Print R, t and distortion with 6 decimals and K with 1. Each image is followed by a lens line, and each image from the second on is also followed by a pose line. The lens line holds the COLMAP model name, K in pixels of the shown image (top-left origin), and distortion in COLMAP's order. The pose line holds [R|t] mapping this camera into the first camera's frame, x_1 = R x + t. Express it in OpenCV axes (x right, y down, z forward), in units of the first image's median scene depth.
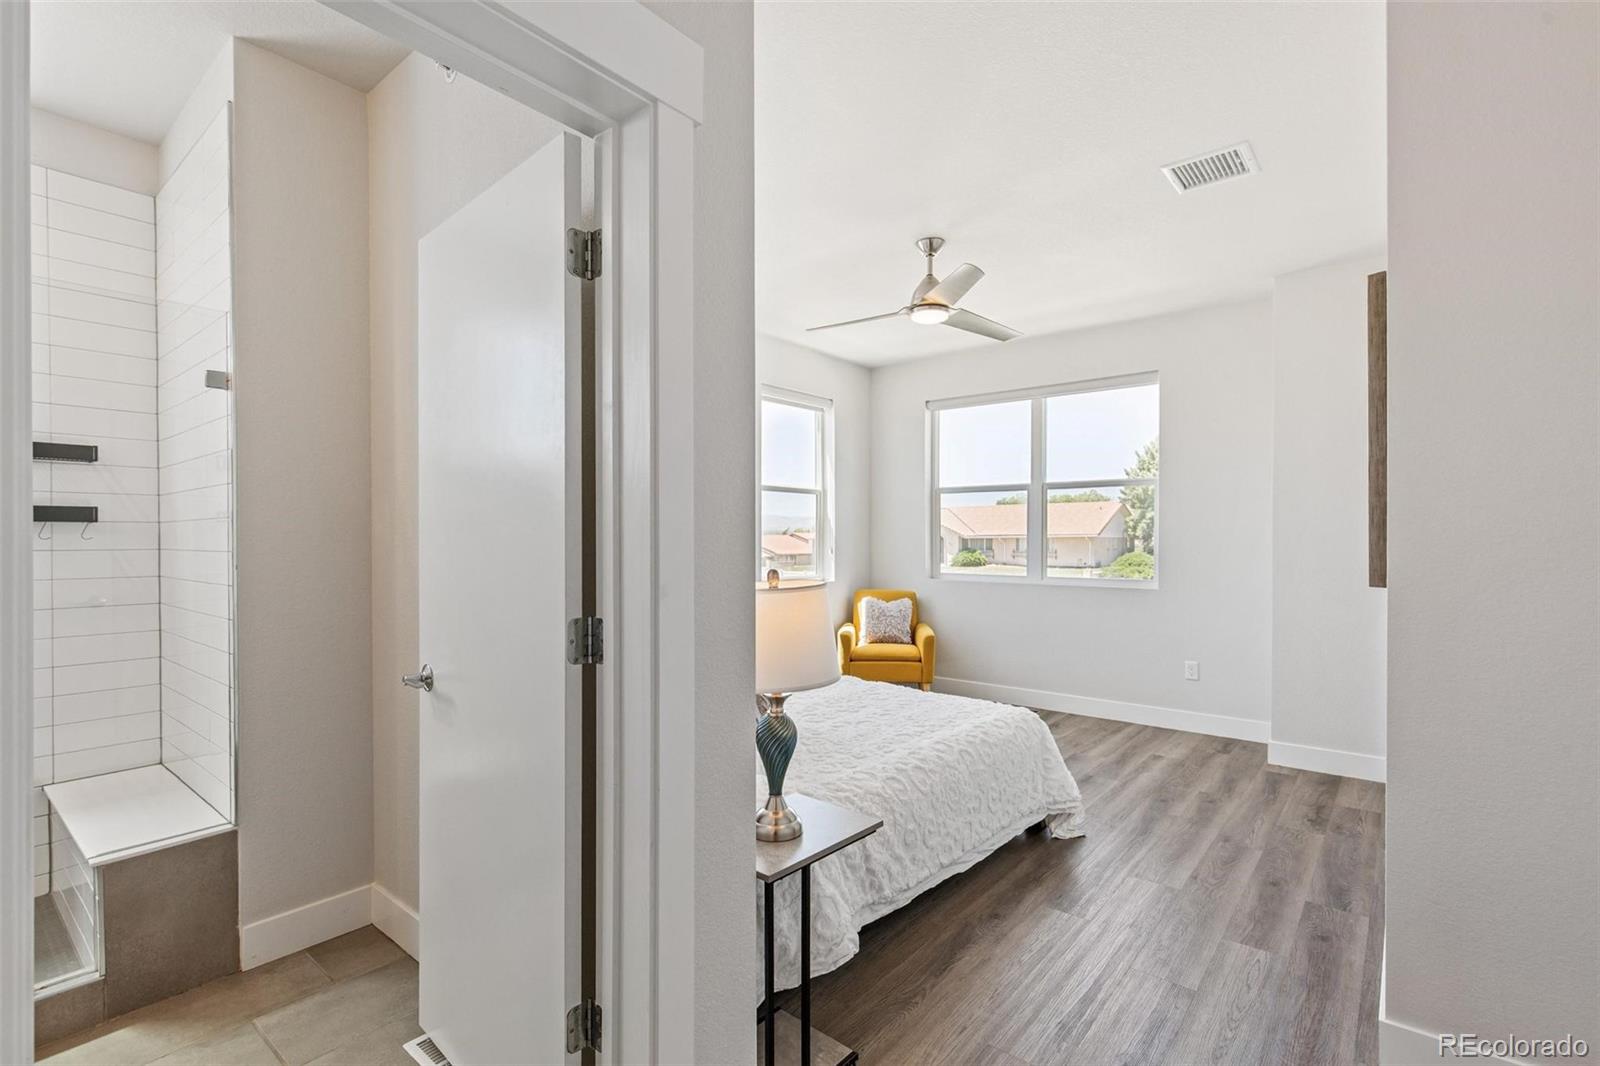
lens RADIAL K [[742.2, 0, 815.9], [0, 742.2, 541.0], [0, 0, 1]] dist [0.003168, -0.000492]
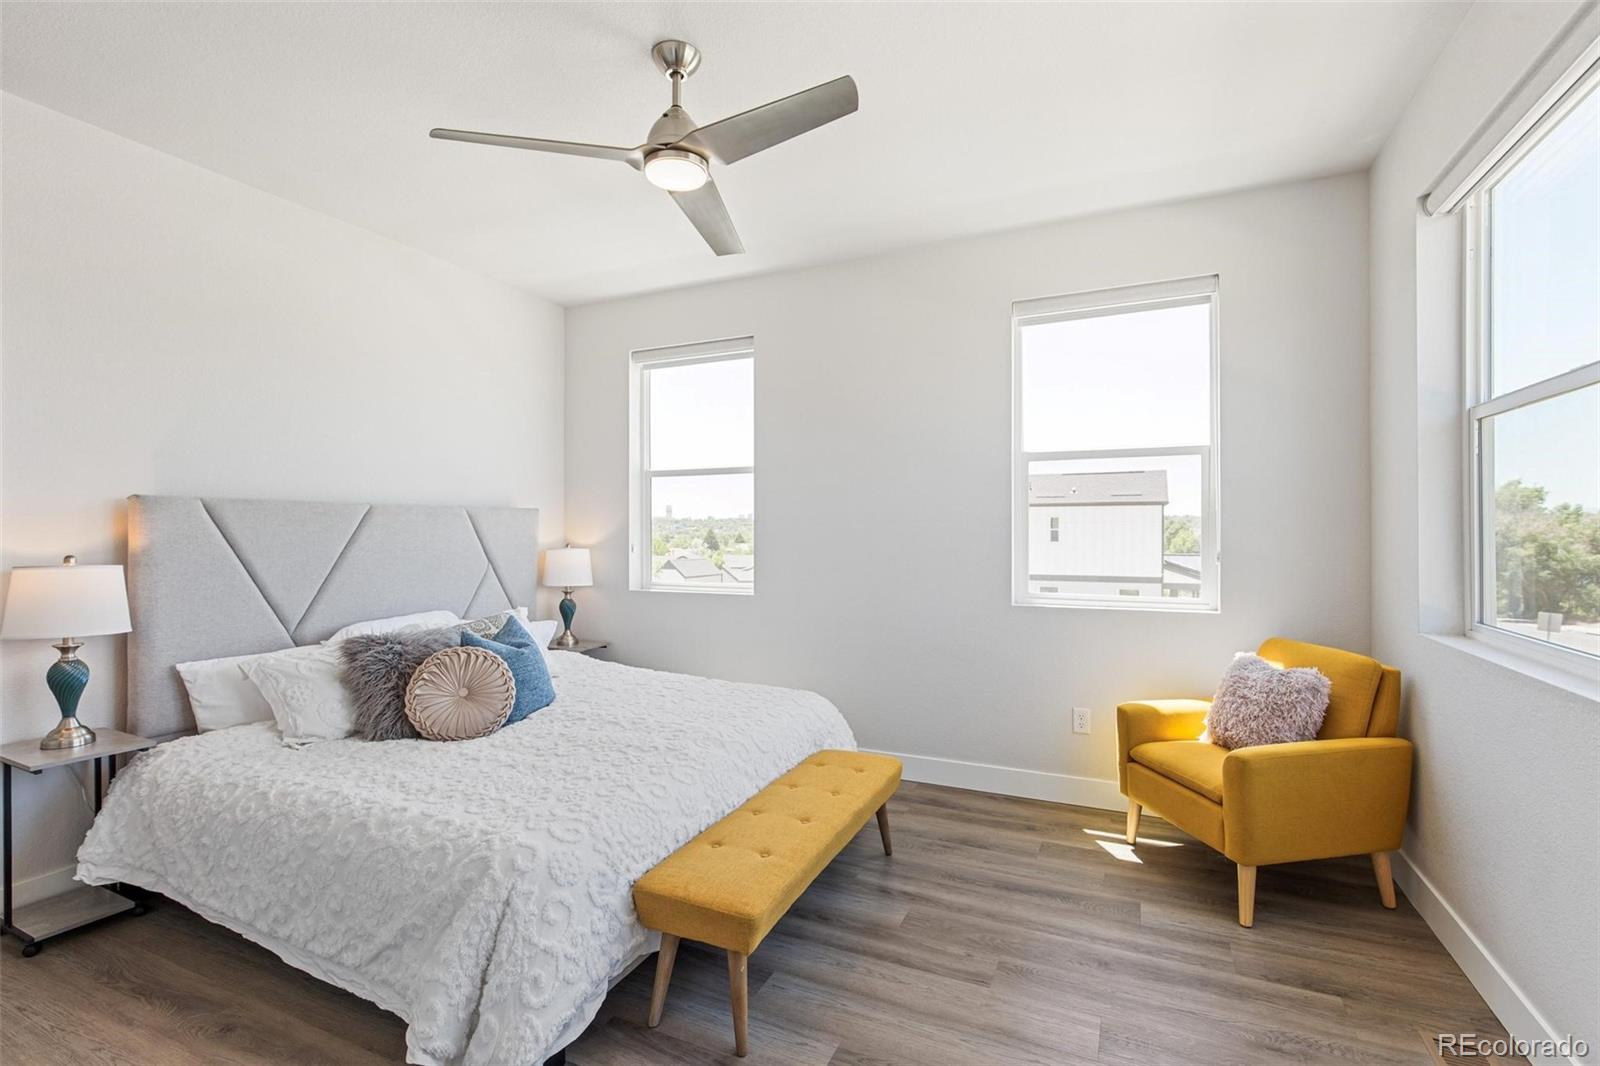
lens RADIAL K [[730.0, 0, 796.5], [0, 730.0, 523.7], [0, 0, 1]] dist [0.000461, -0.000044]
pose [[0.234942, -0.007634, -0.971979, 0.679671], [-0.006495, 0.999935, -0.009424, -0.004056], [0.971988, 0.008527, 0.234877, 0.852162]]
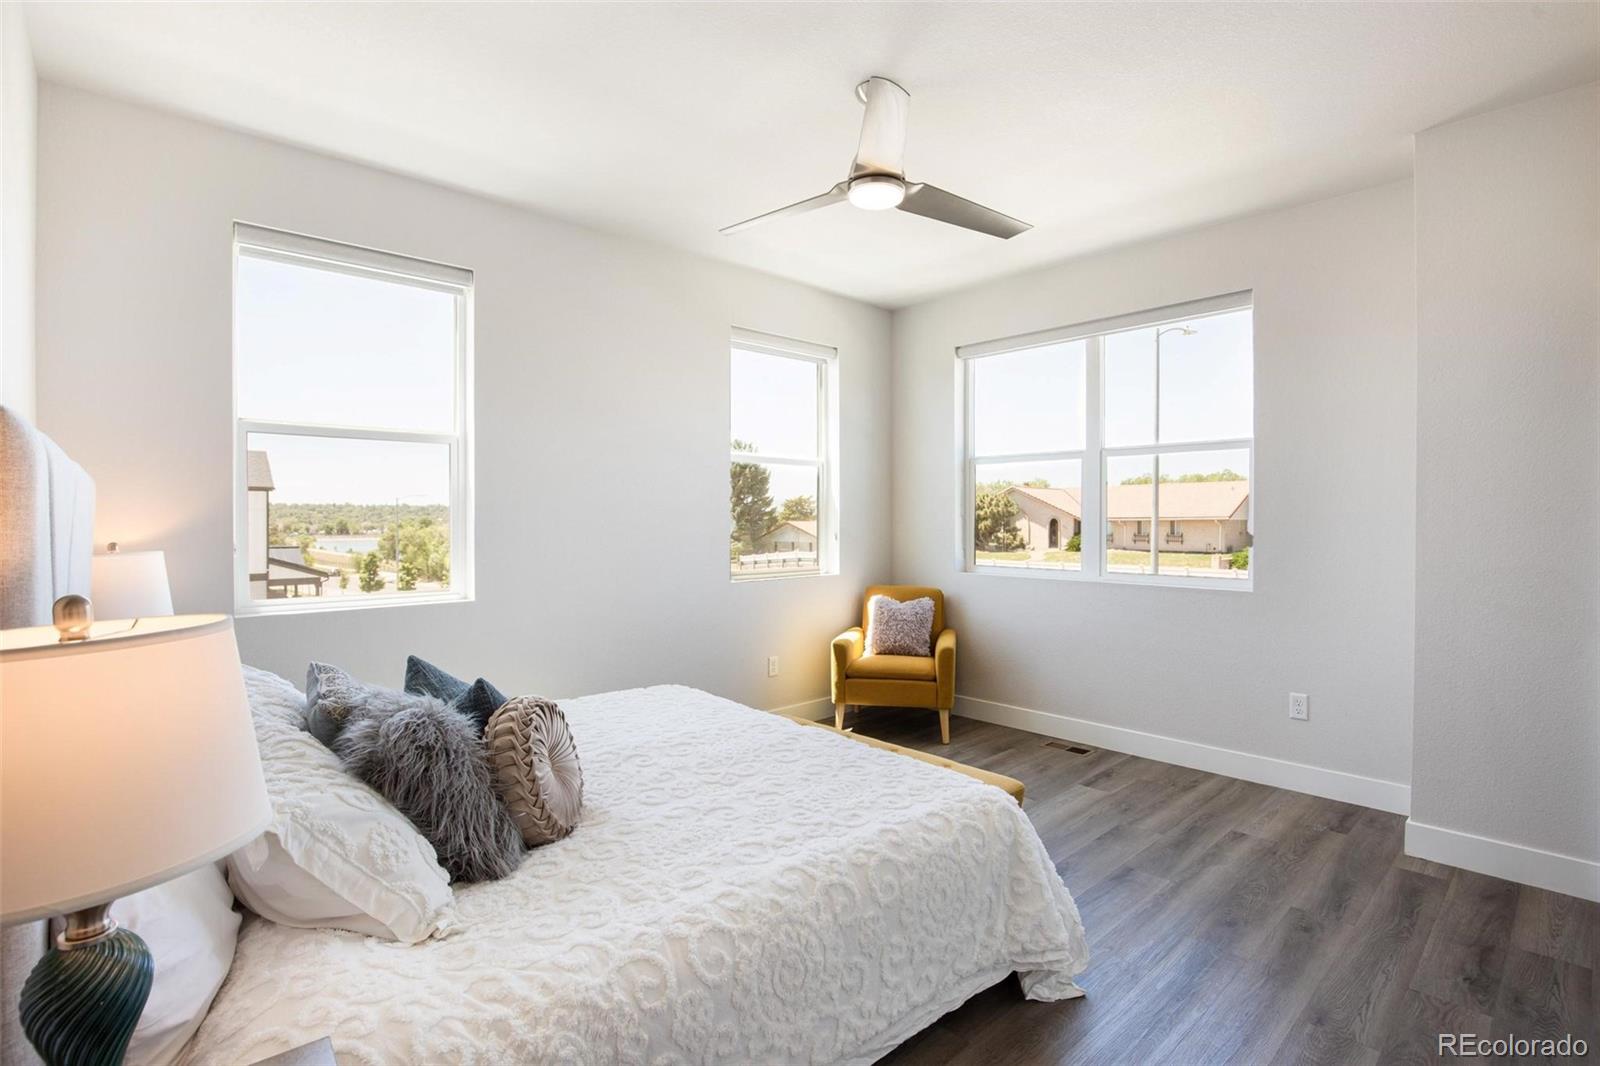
lens RADIAL K [[769.1, 0, 831.6], [0, 769.1, 525.2], [0, 0, 1]] dist [-0.042824, 0.011303]
pose [[0.992613, 0.000945, -0.121319, 0.173034], [-0.000686, 0.999997, 0.002176, -0.001152], [0.121320, -0.002077, 0.992611, 0.261254]]
